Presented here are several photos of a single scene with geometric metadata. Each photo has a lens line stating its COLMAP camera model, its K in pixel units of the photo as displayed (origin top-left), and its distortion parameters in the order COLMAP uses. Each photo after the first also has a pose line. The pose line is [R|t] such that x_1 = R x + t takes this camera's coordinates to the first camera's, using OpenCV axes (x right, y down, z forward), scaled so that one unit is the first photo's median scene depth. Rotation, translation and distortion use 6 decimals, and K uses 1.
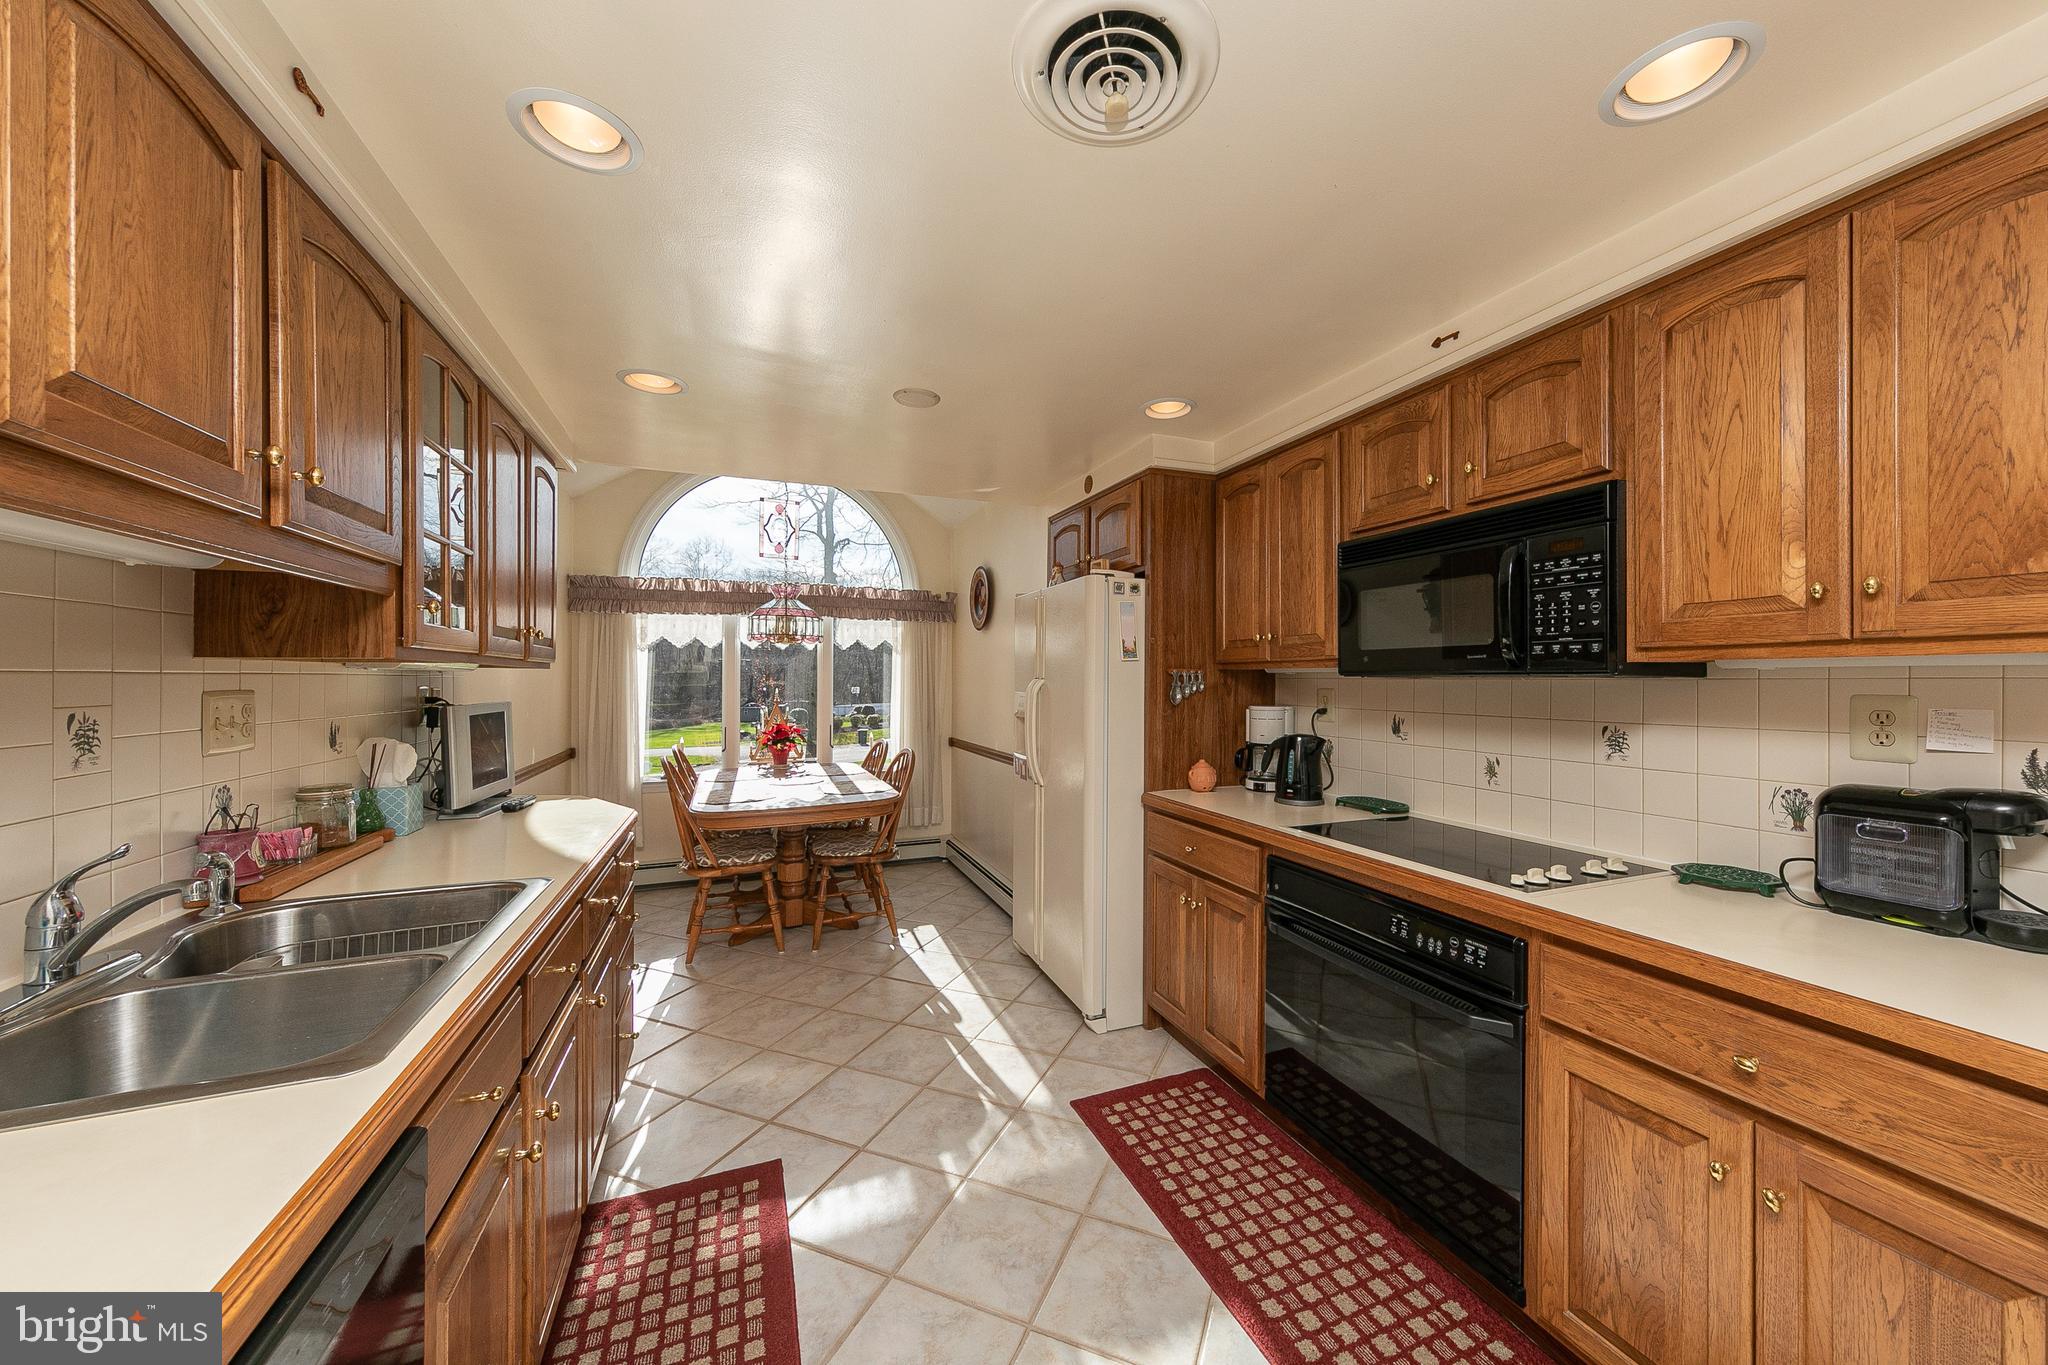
lens RADIAL K [[754.6, 0, 1061.9], [0, 754.6, 673.7], [0, 0, 1]] dist [0.008483, -0.000705]
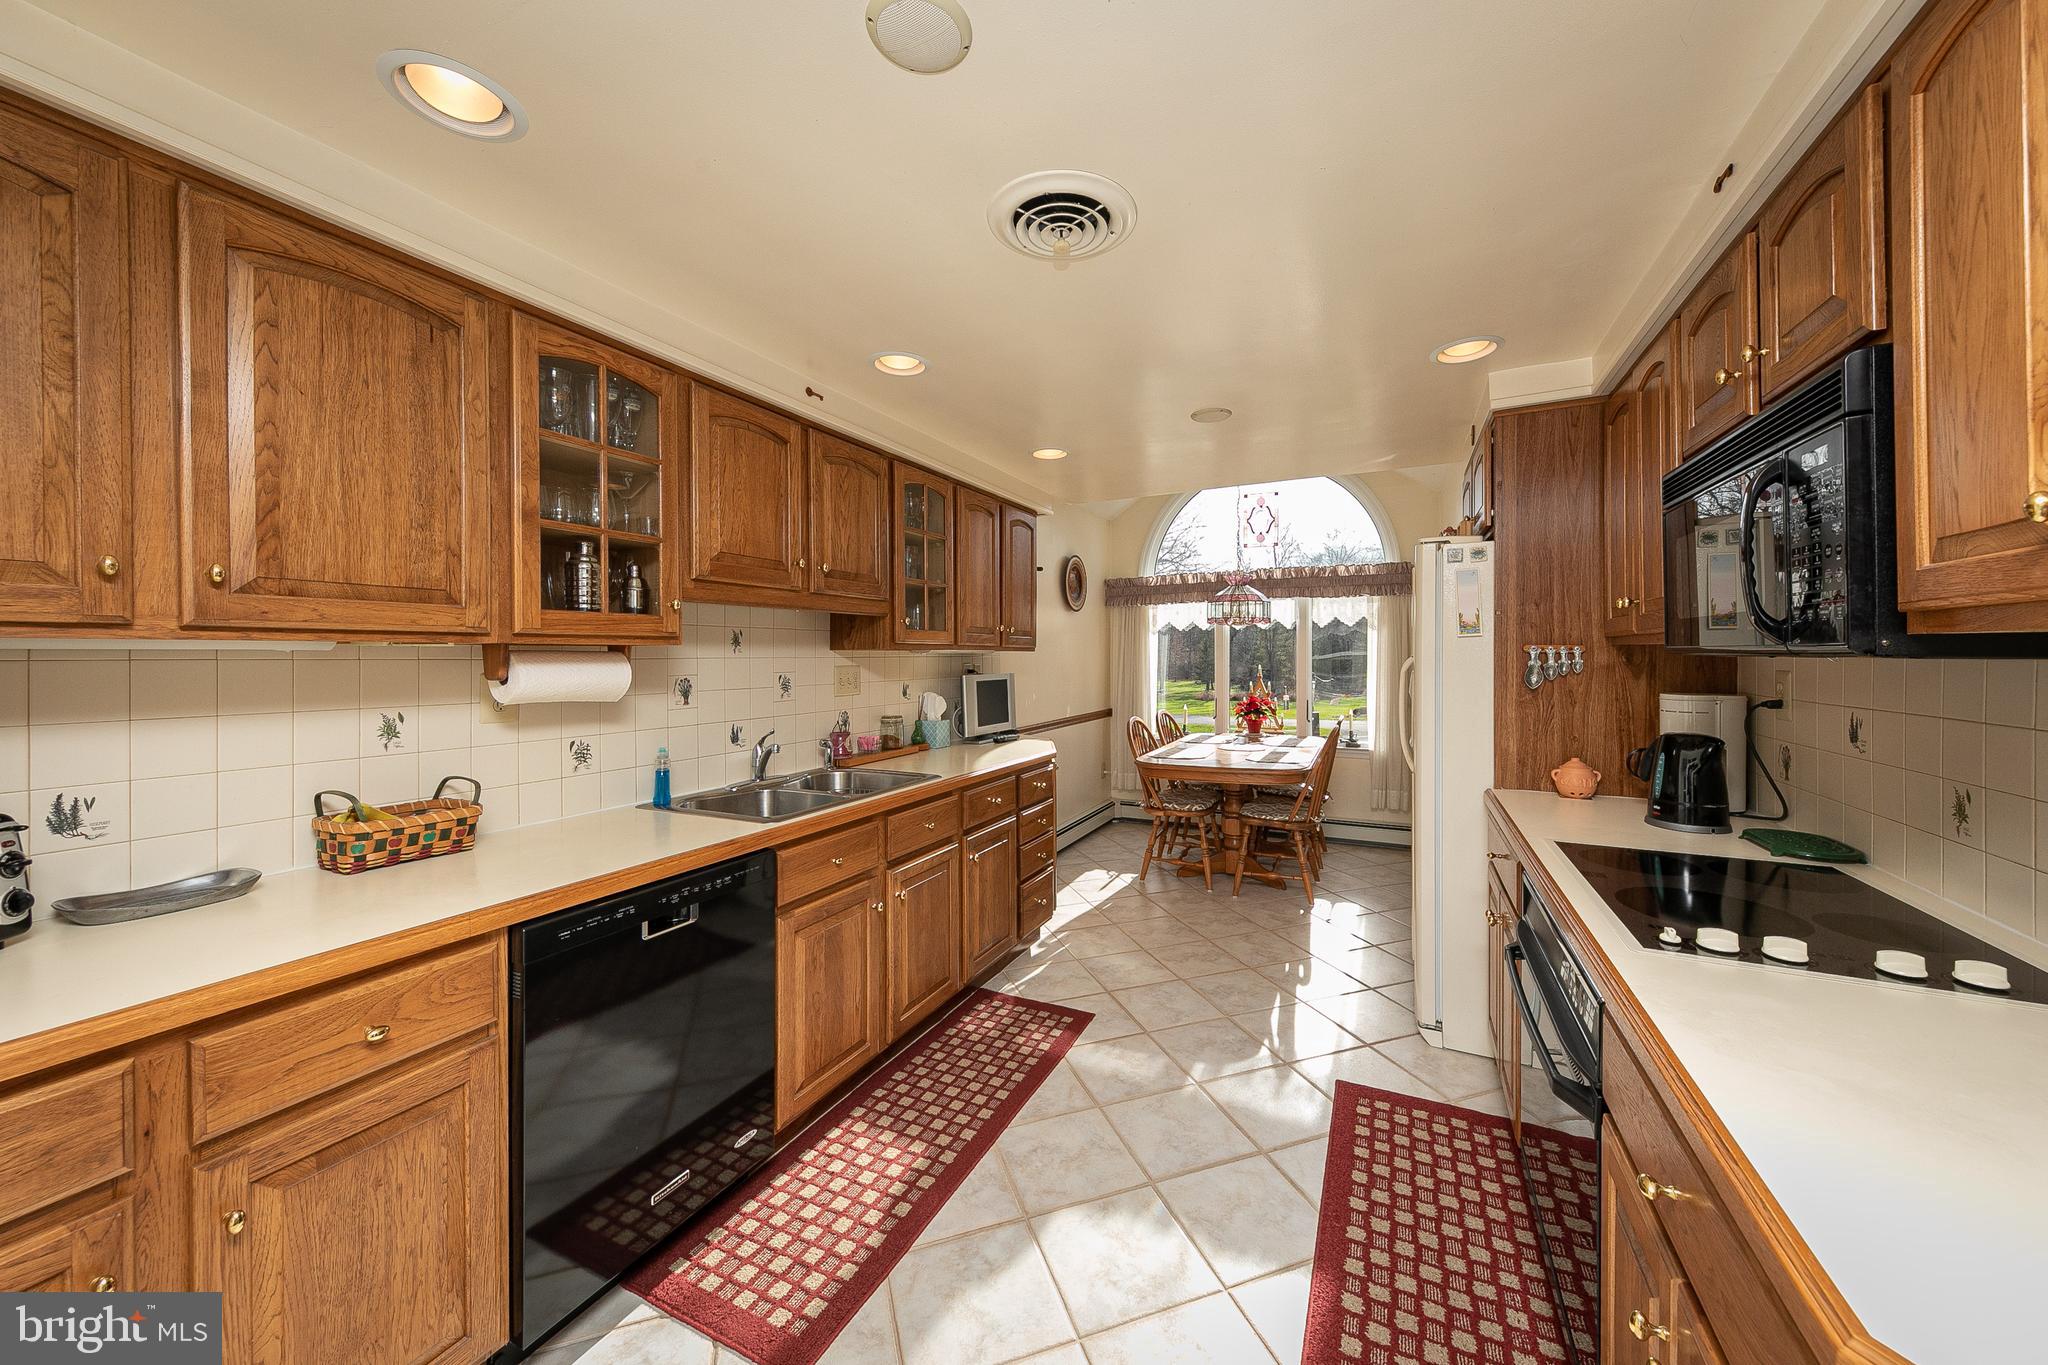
lens RADIAL K [[754.6, 0, 997.8], [0, 754.6, 649.6], [0, 0, 1]] dist [0.008483, -0.000705]
pose [[0.626850, -0.009760, -0.779079, 0.519454], [0.011103, 0.999932, -0.003593, -0.006194], [0.779061, -0.006398, 0.626915, 0.022074]]
